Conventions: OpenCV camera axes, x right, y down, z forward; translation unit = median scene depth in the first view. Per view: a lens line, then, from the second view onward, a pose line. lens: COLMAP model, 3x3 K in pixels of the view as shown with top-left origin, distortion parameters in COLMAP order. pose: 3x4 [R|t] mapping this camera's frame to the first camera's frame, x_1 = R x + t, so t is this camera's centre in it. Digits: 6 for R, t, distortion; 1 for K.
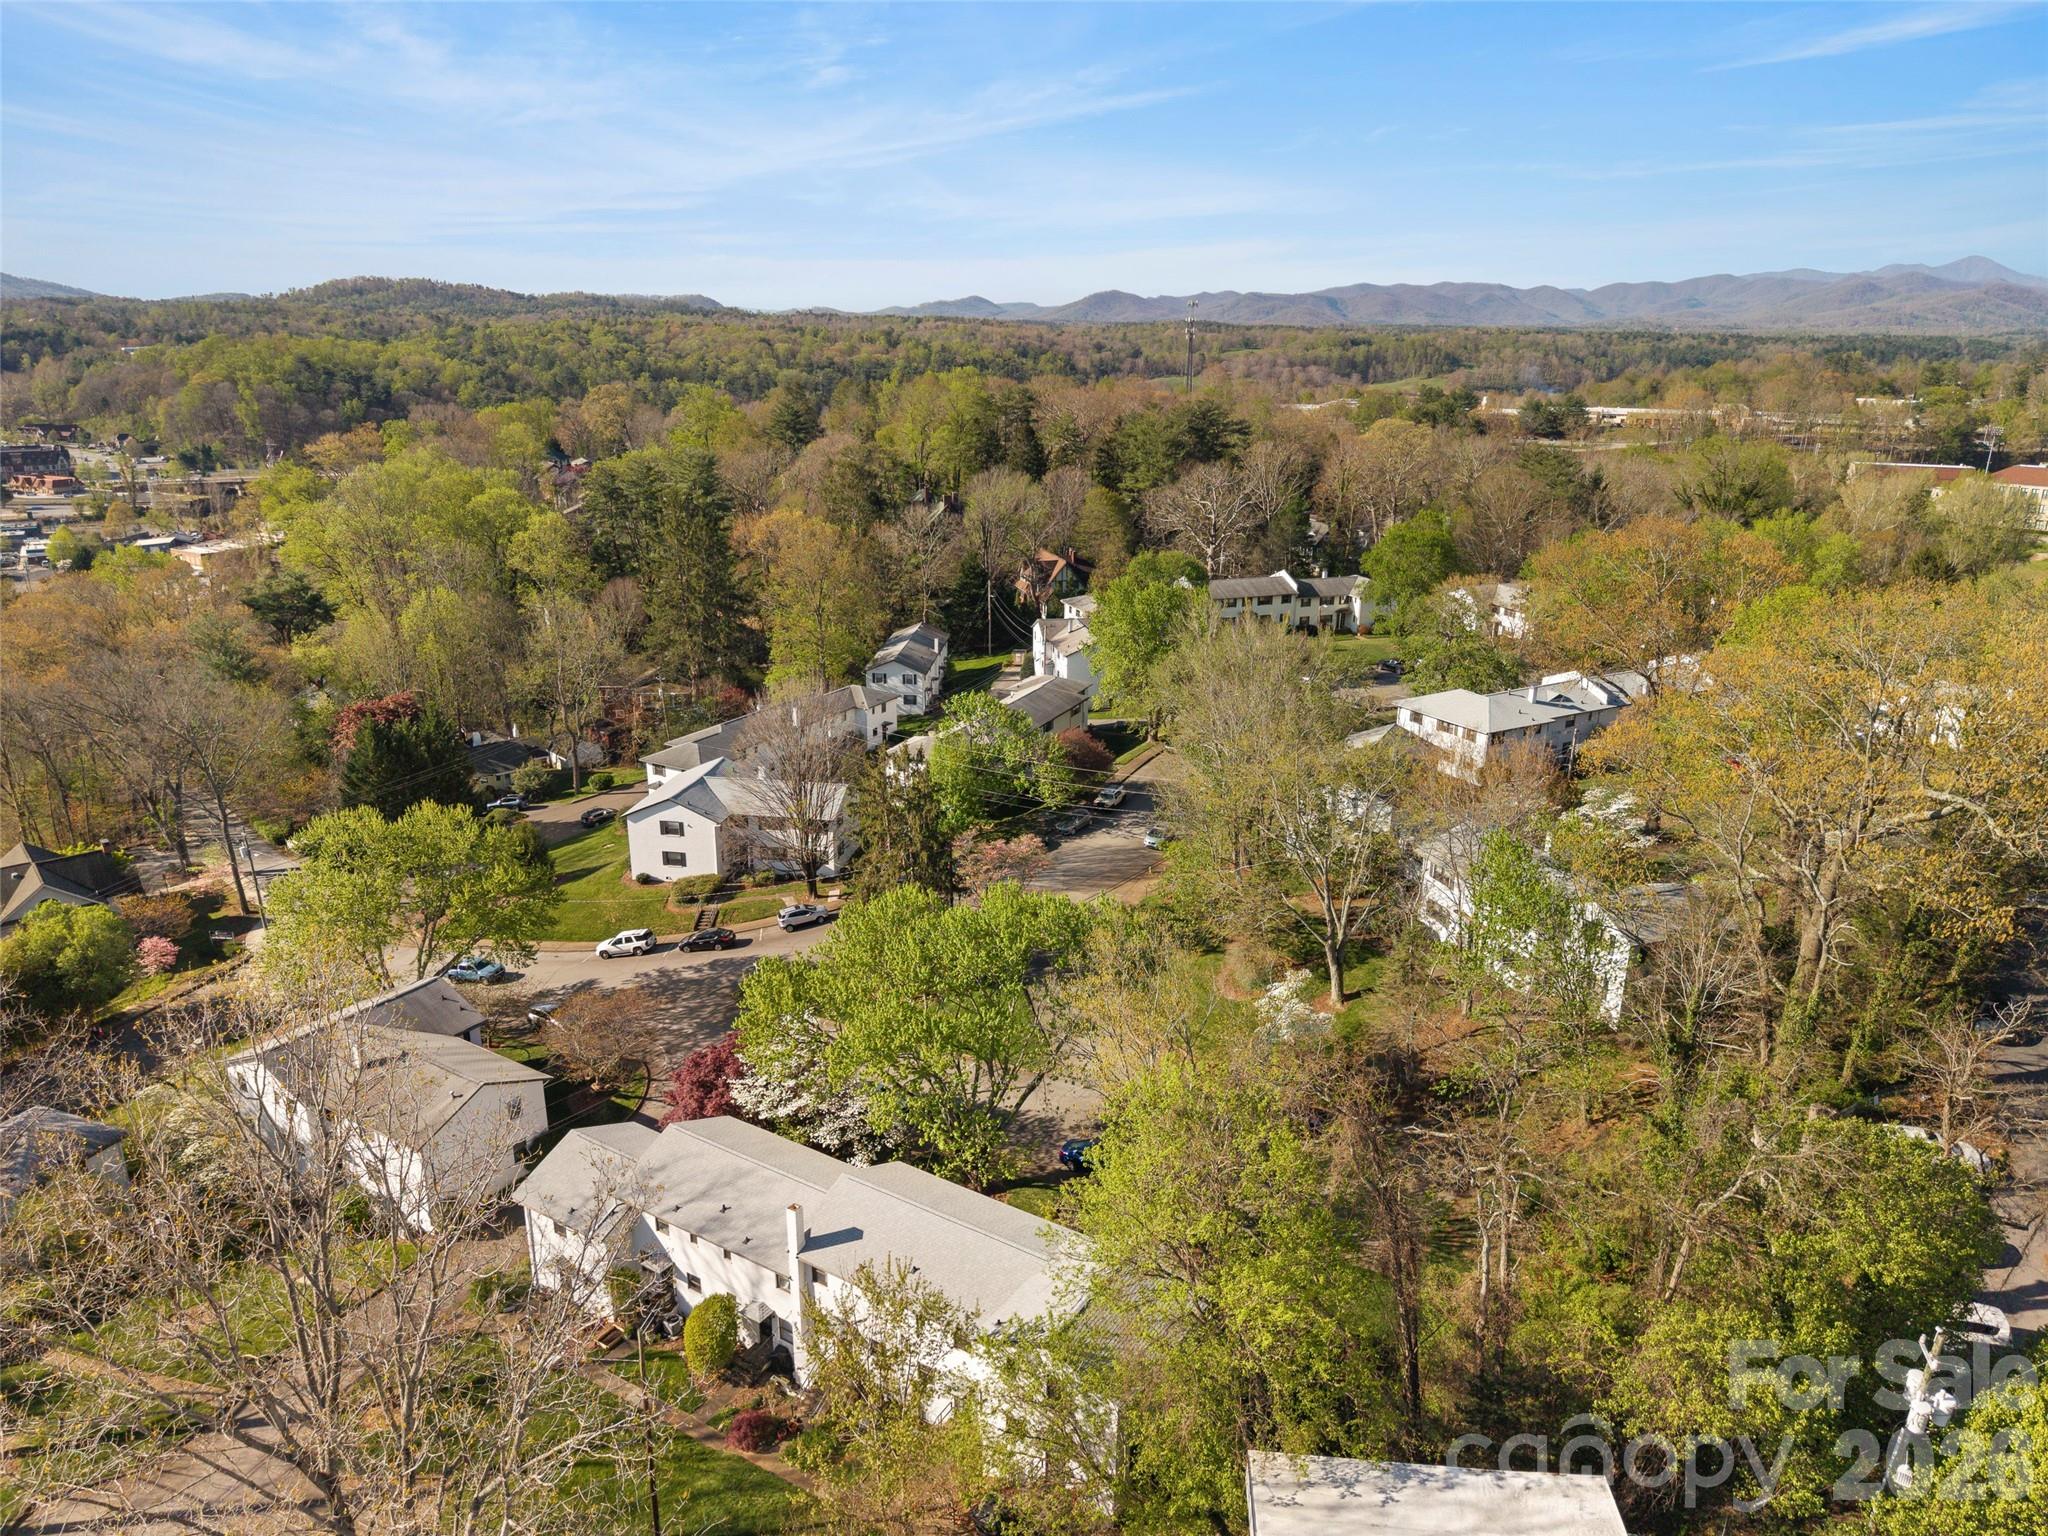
lens RADIAL K [[1378.7, 0, 1033.3], [0, 1378.7, 765.7], [0, 0, 1]] dist [0.023336, -0.032164]
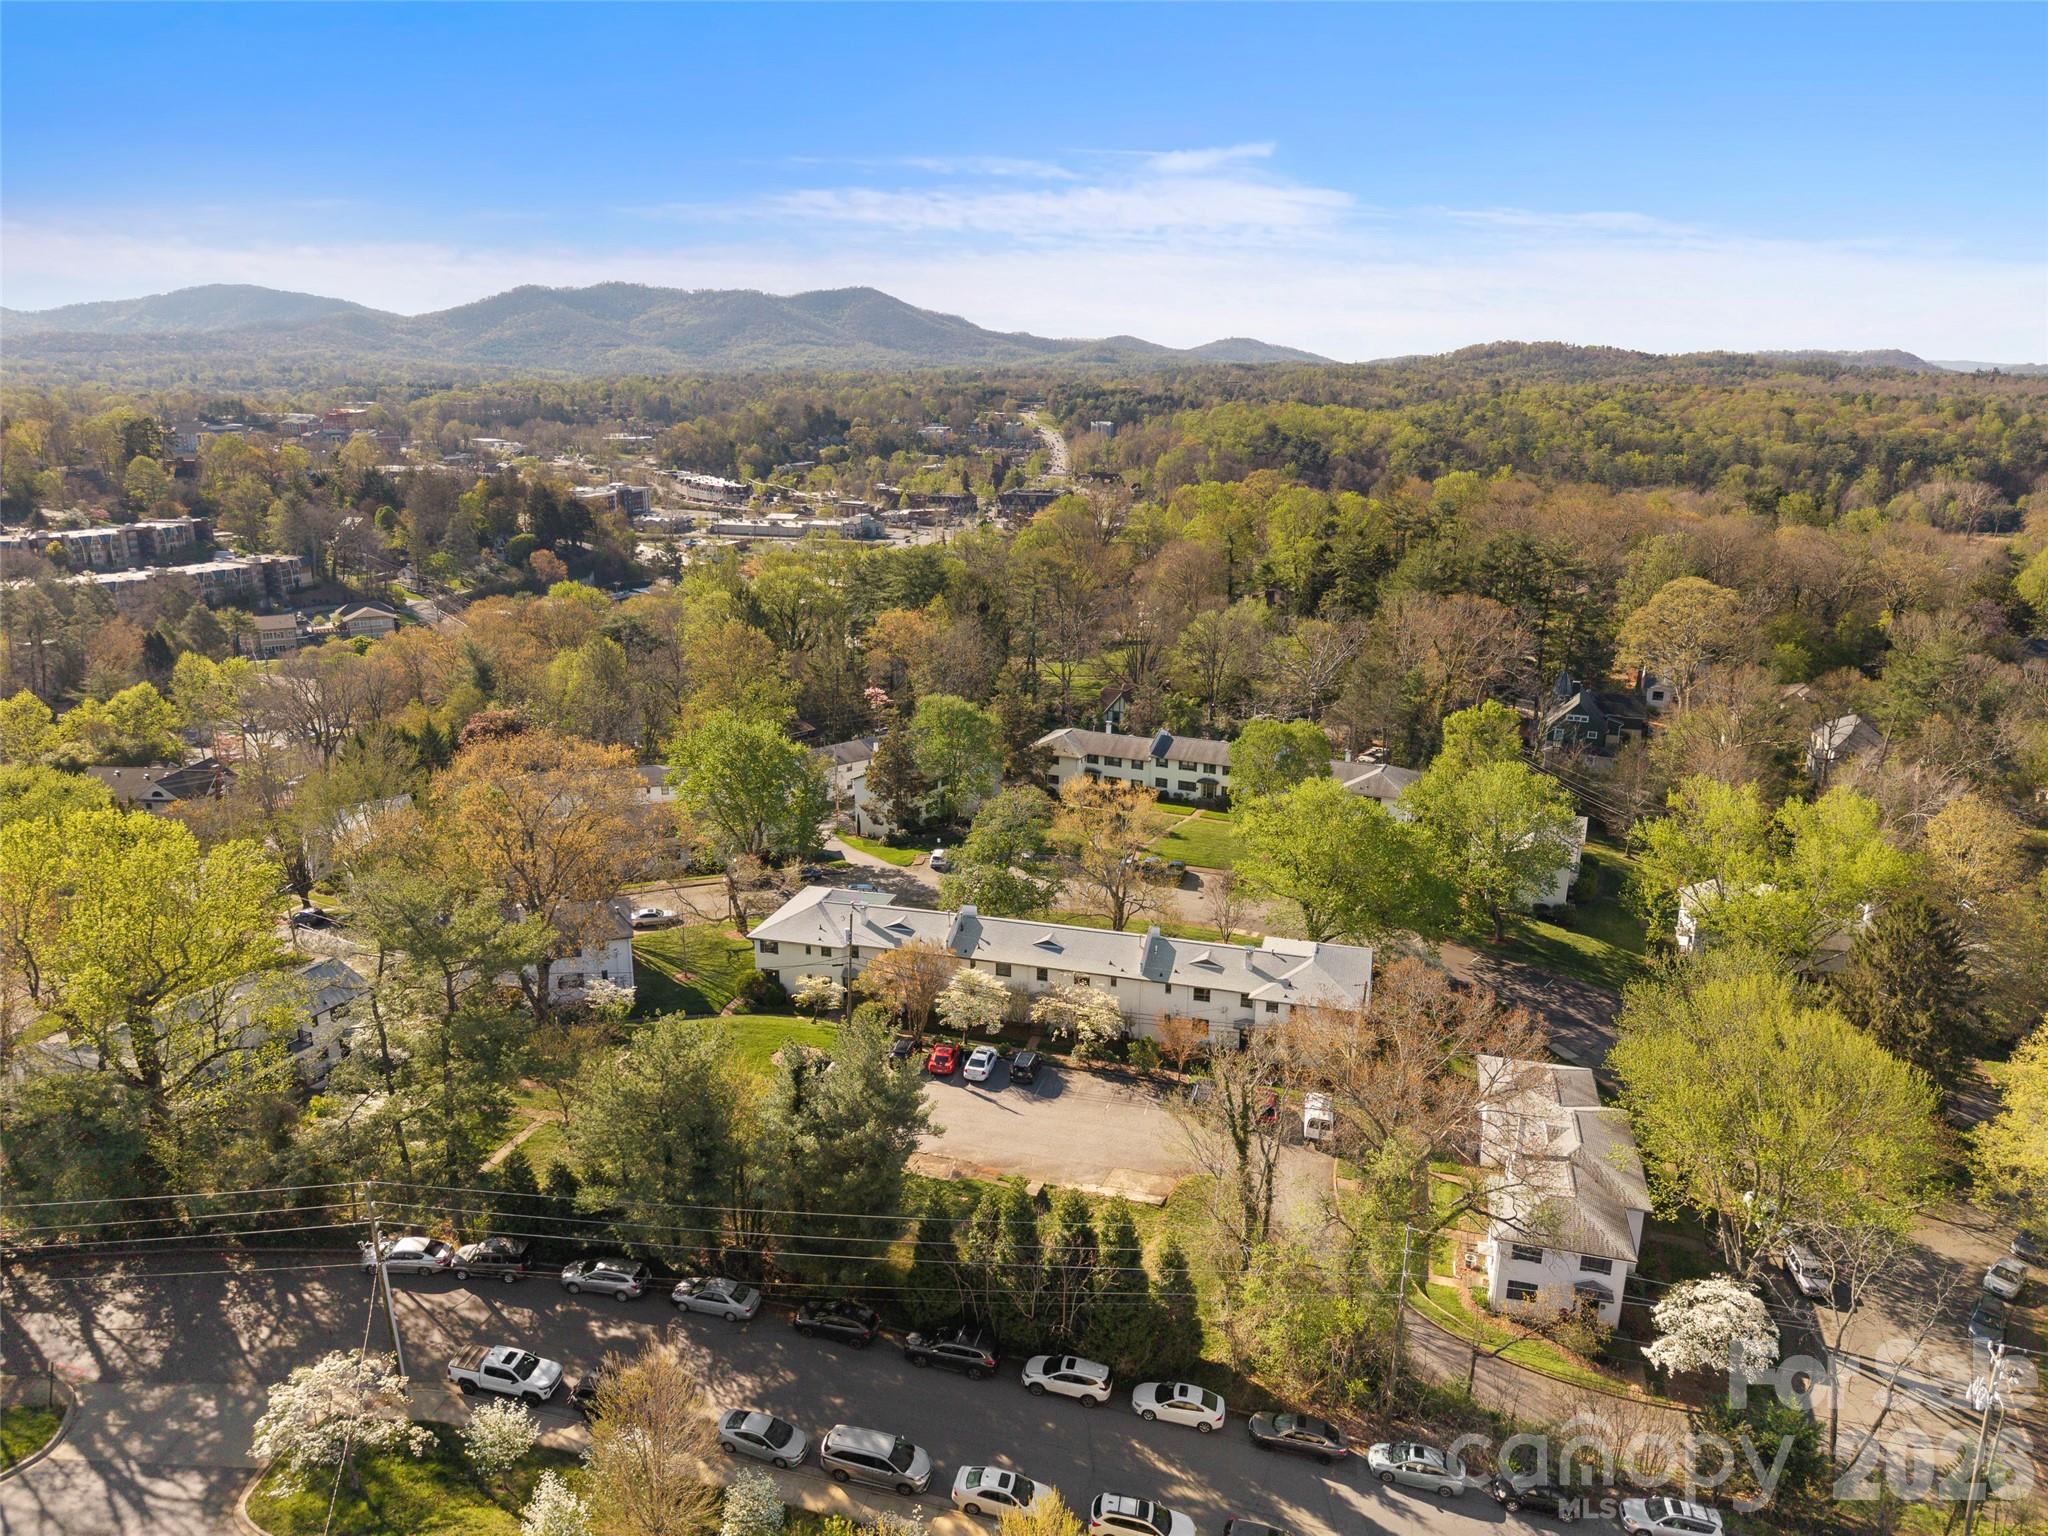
lens RADIAL K [[1378.7, 0, 1033.3], [0, 1378.7, 765.7], [0, 0, 1]] dist [0.023336, -0.032164]
pose [[0.711395, 0.187654, -0.677276, 0.212179], [-0.212806, 0.975969, 0.046886, -0.043485], [0.669799, 0.110774, 0.734233, 0.085383]]
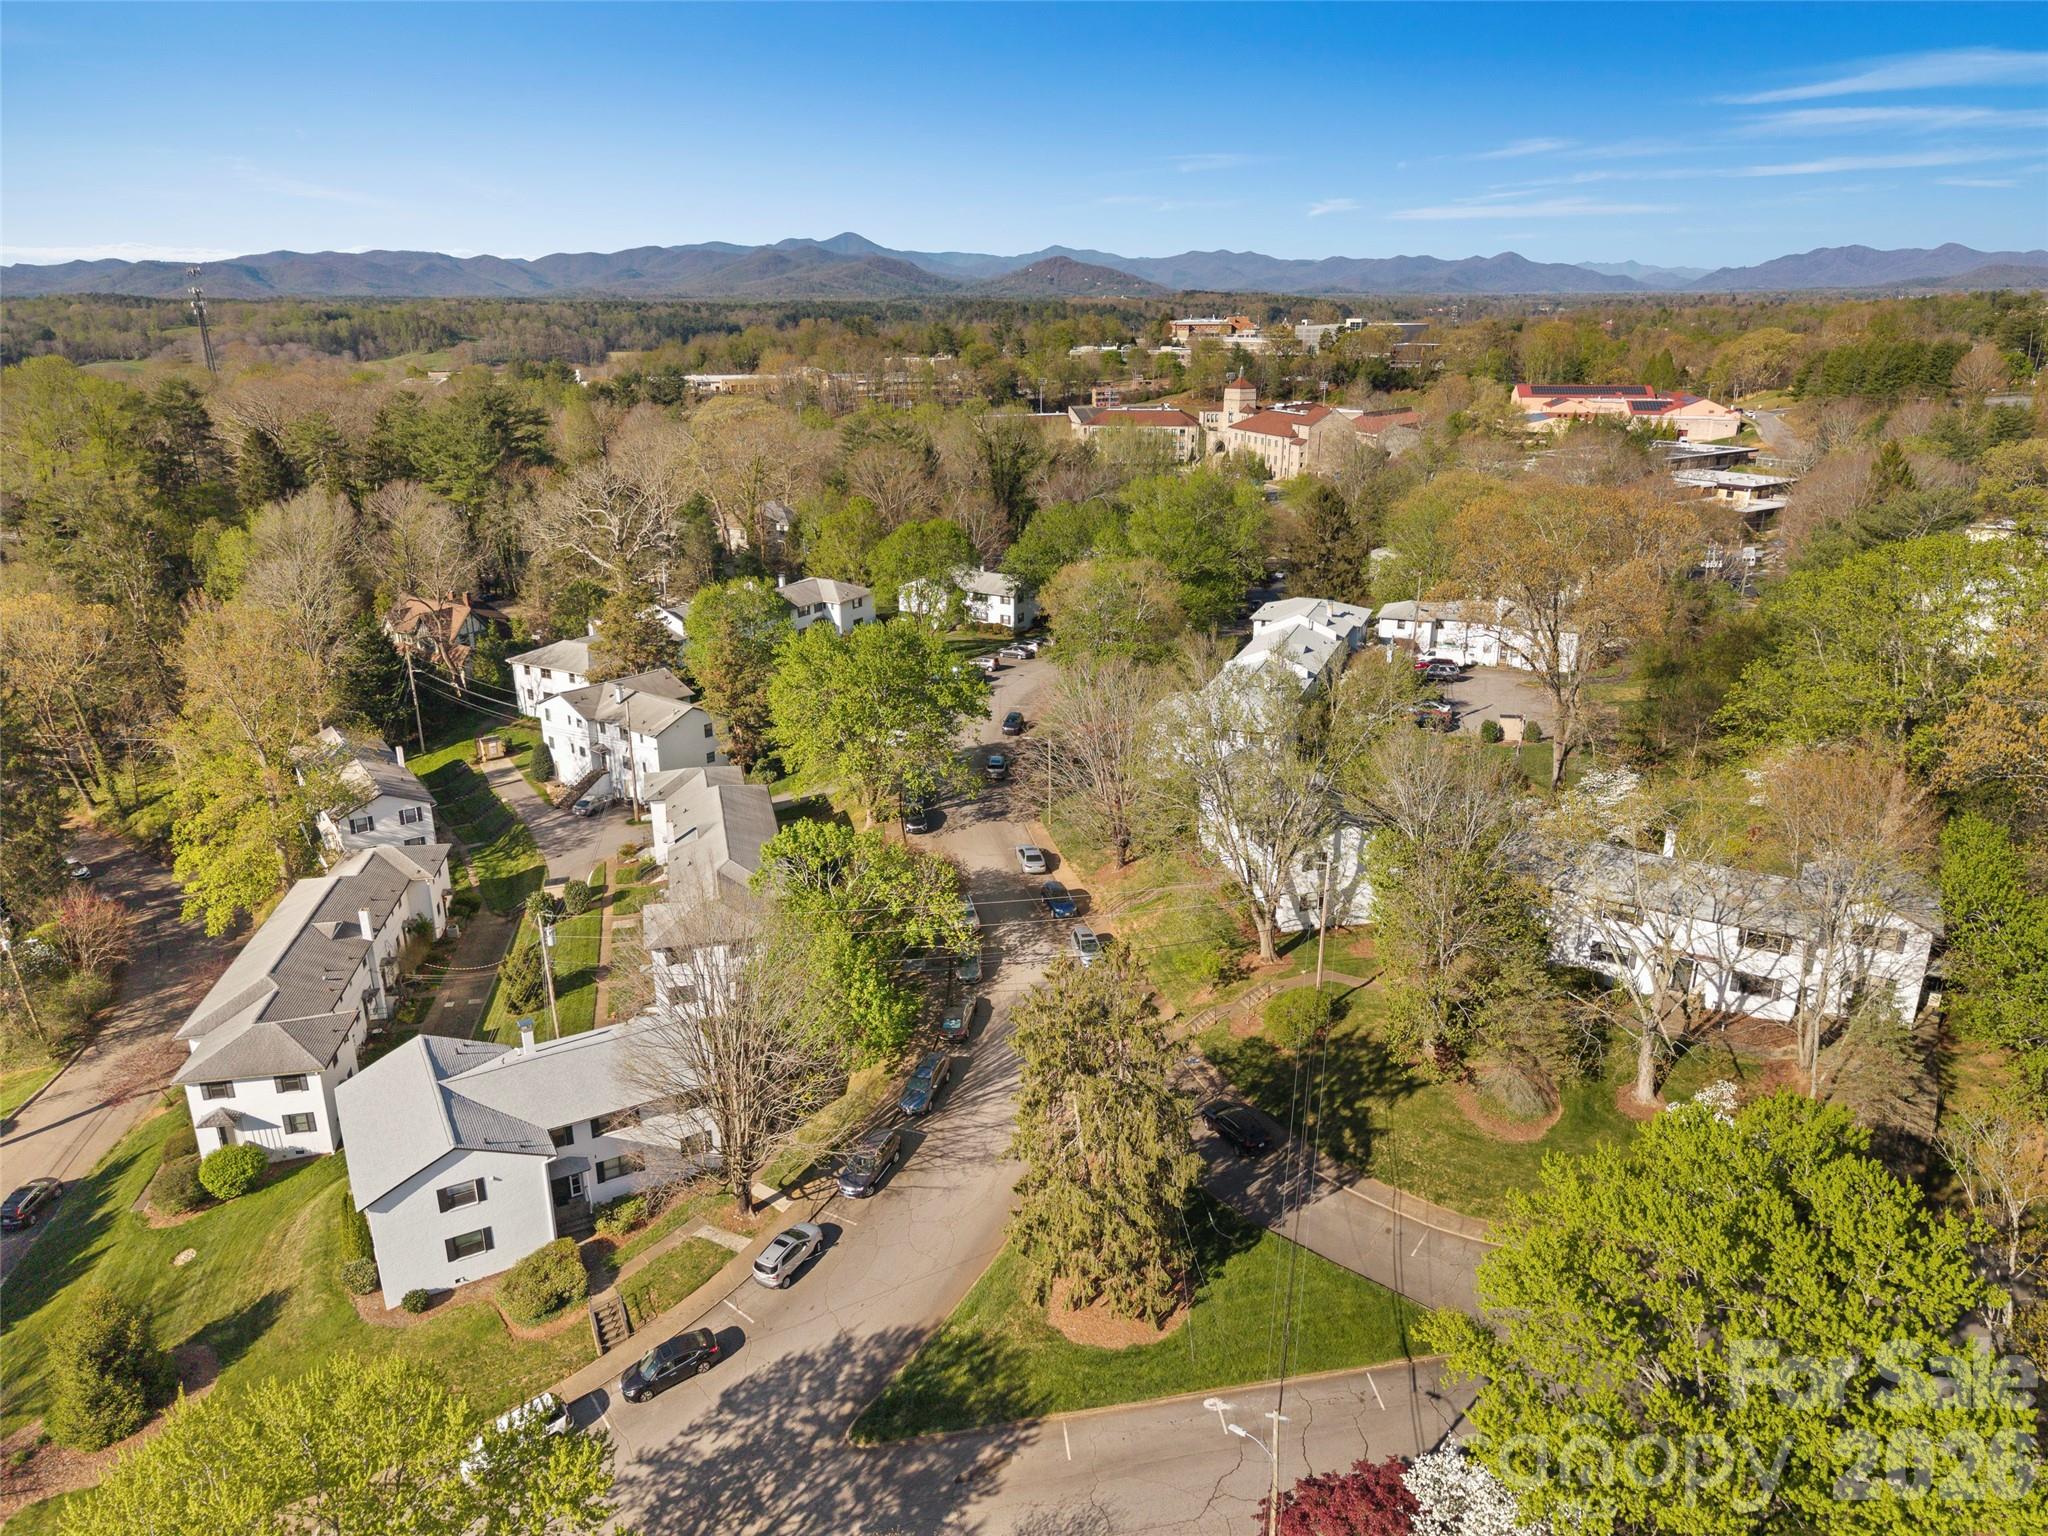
lens RADIAL K [[1388.0, 0, 1029.7], [0, 1388.0, 757.5], [0, 0, 1]] dist [0.001072, -0.001513]
pose [[0.769685, -0.210721, 0.602646, -0.070346], [0.202891, 0.975757, 0.082055, -0.023106], [-0.605327, 0.059115, 0.793779, 0.073834]]
